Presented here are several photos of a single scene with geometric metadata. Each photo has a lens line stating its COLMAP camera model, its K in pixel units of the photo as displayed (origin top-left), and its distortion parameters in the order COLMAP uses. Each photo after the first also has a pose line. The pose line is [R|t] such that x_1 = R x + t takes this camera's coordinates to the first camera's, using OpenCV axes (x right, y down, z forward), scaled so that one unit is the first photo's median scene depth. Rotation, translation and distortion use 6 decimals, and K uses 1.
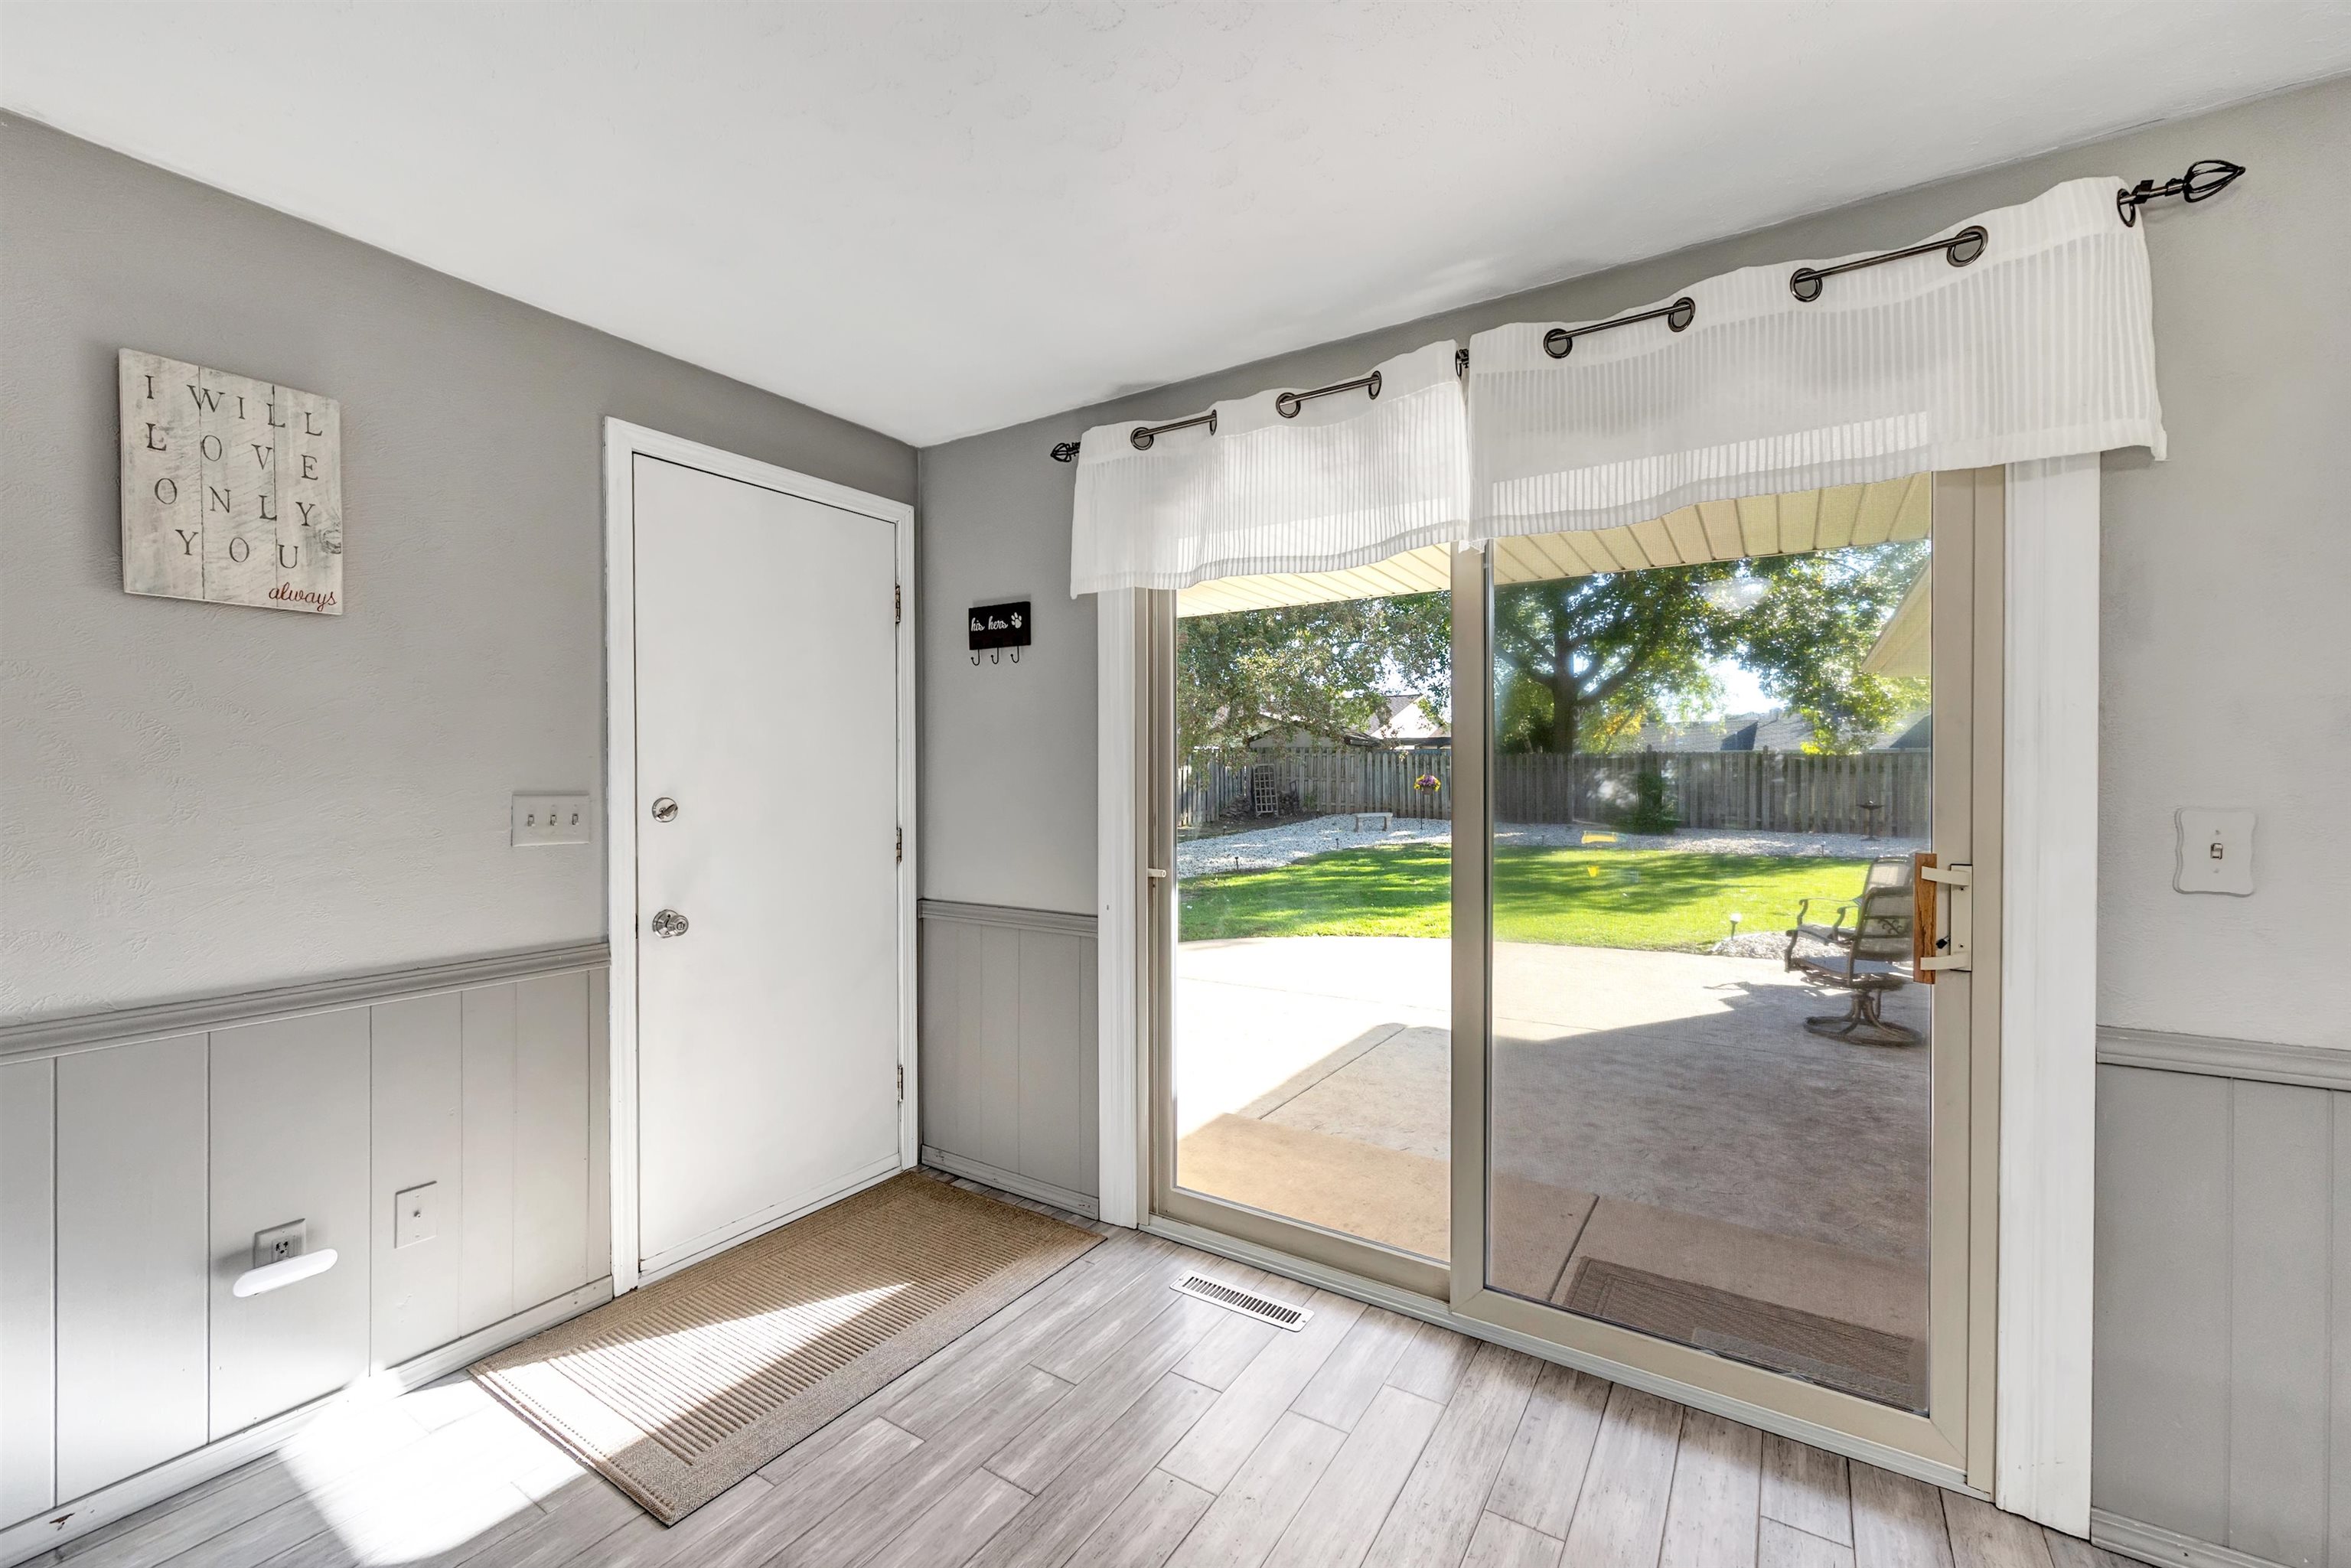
lens RADIAL K [[945.4, 0, 1154.9], [0, 945.4, 777.2], [0, 0, 1]] dist [-0.000048, 0.000202]
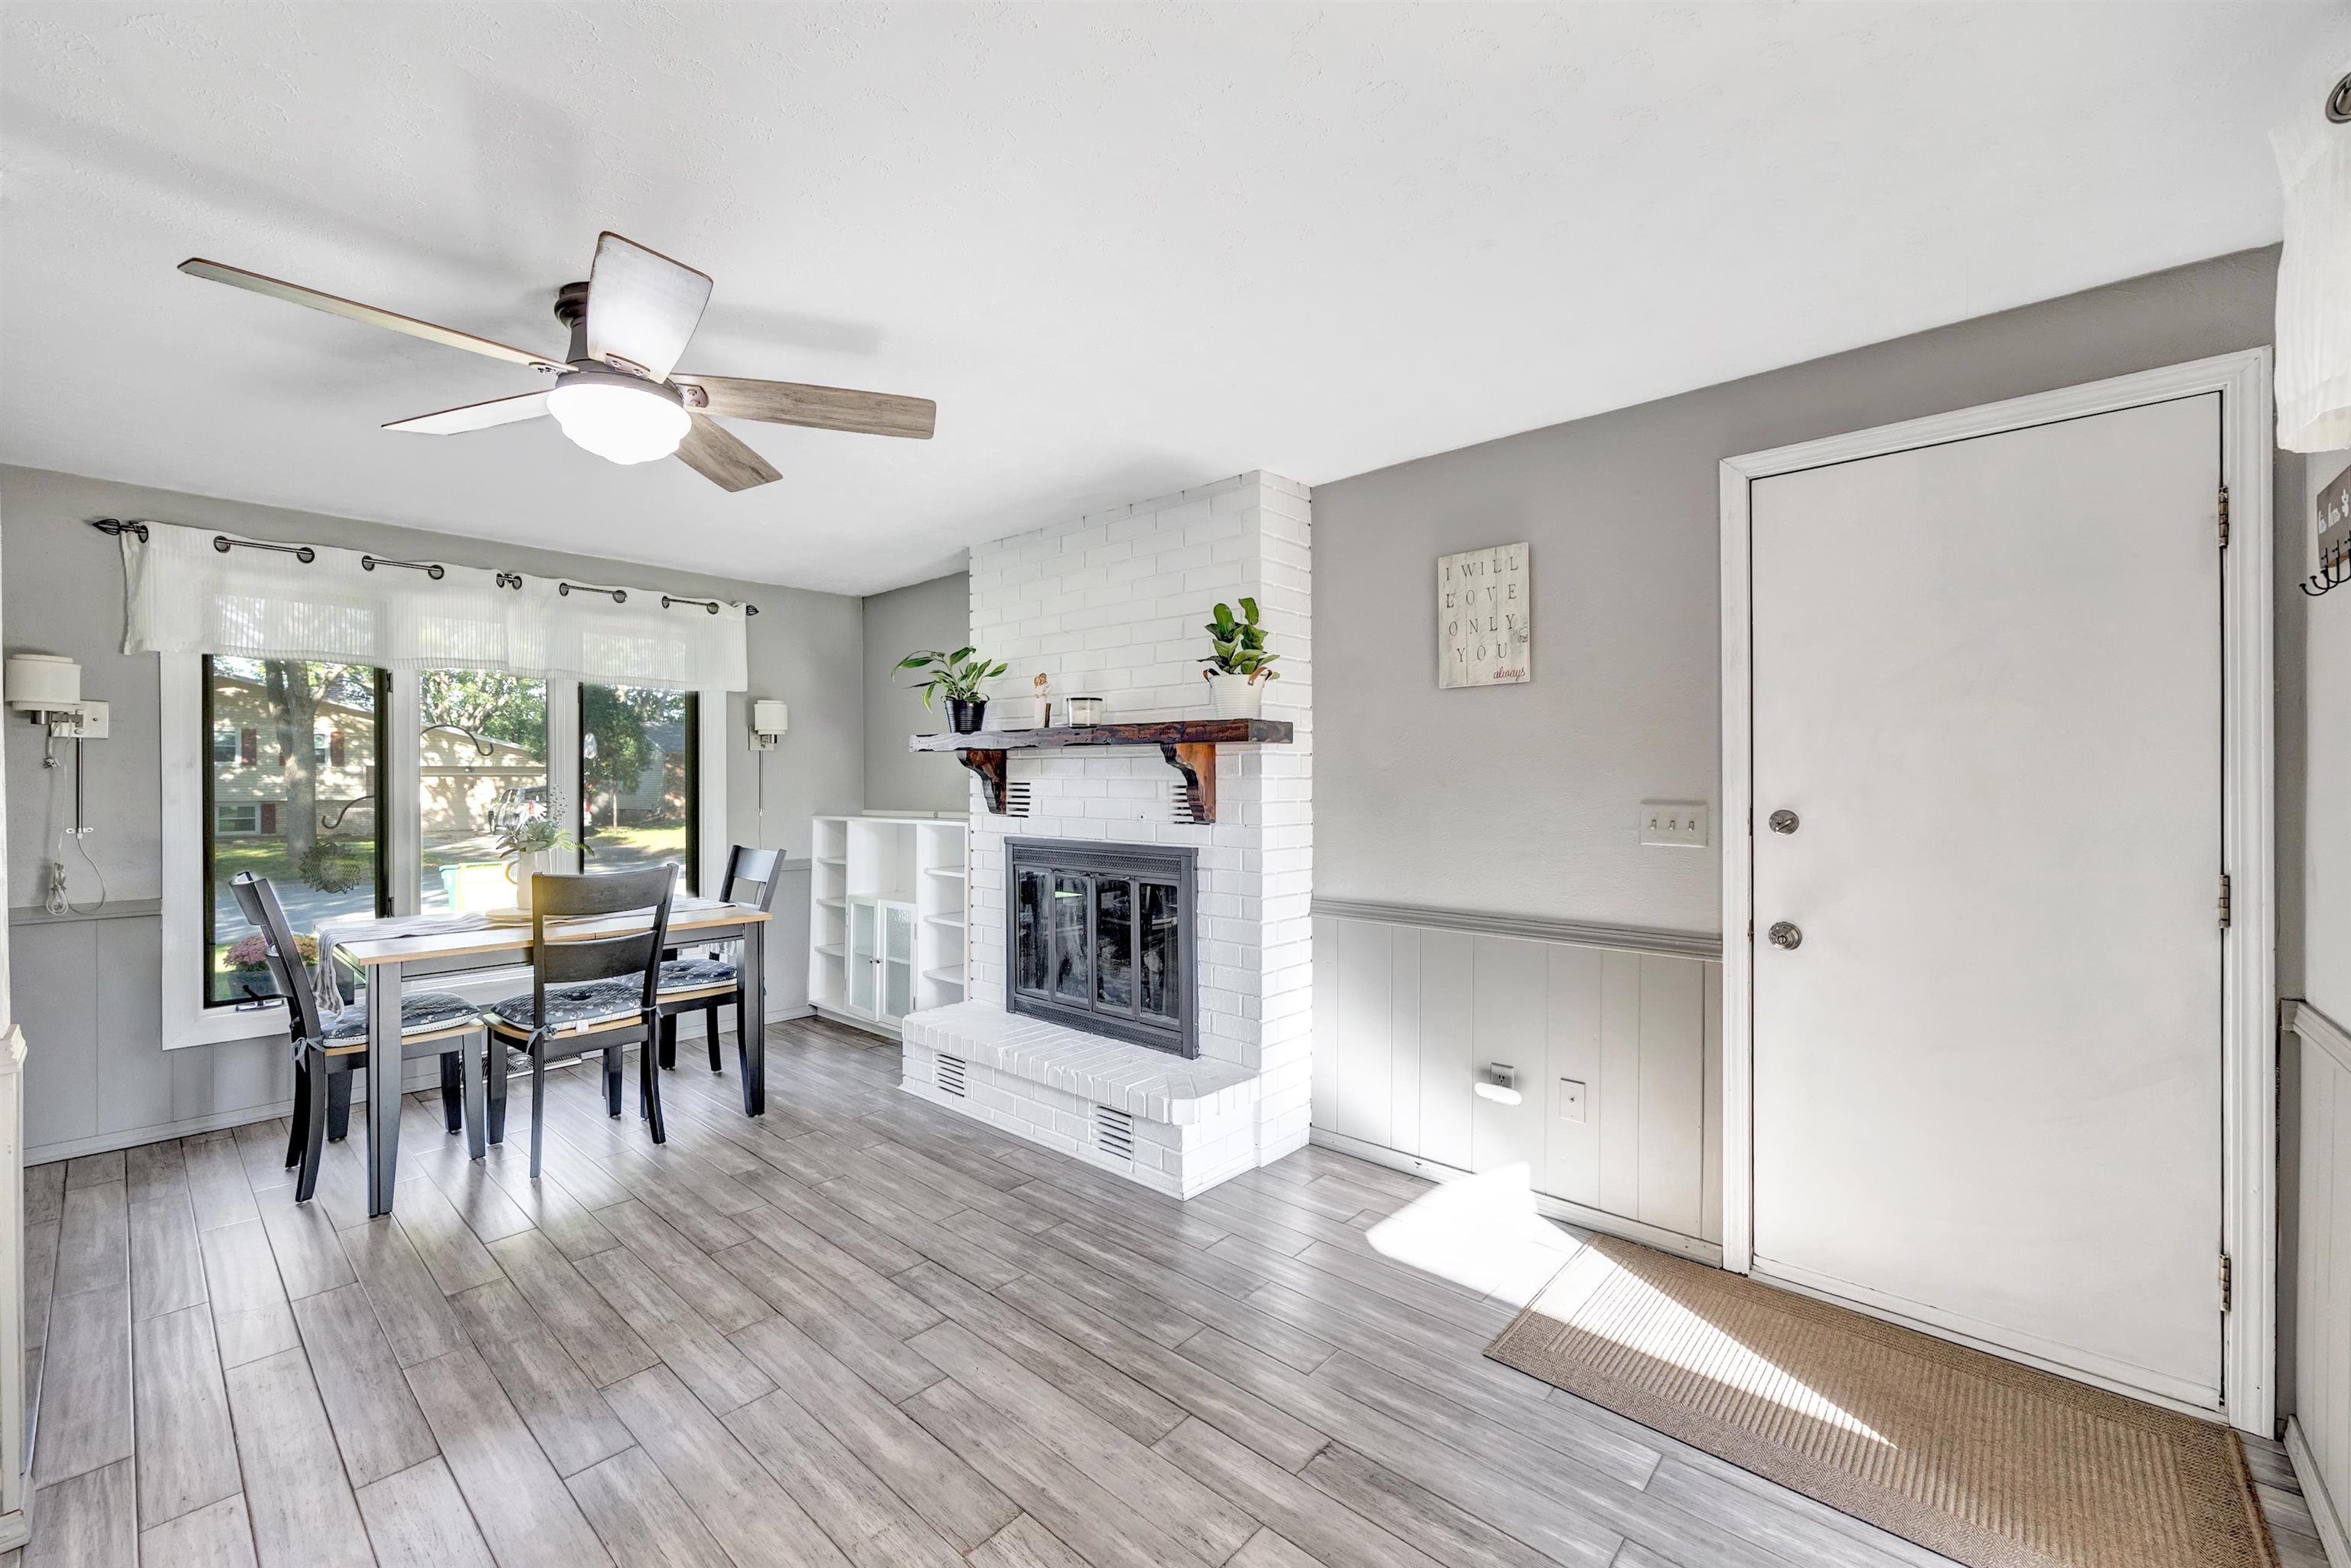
lens RADIAL K [[945.4, 0, 1155.4], [0, 945.4, 785.4], [0, 0, 1]] dist [-0.000048, 0.000202]
pose [[-0.153290, -0.002260, -0.988179, 0.685516], [-0.009303, 0.999956, -0.000844, 0.003591], [0.988137, 0.009063, -0.153305, 0.590699]]
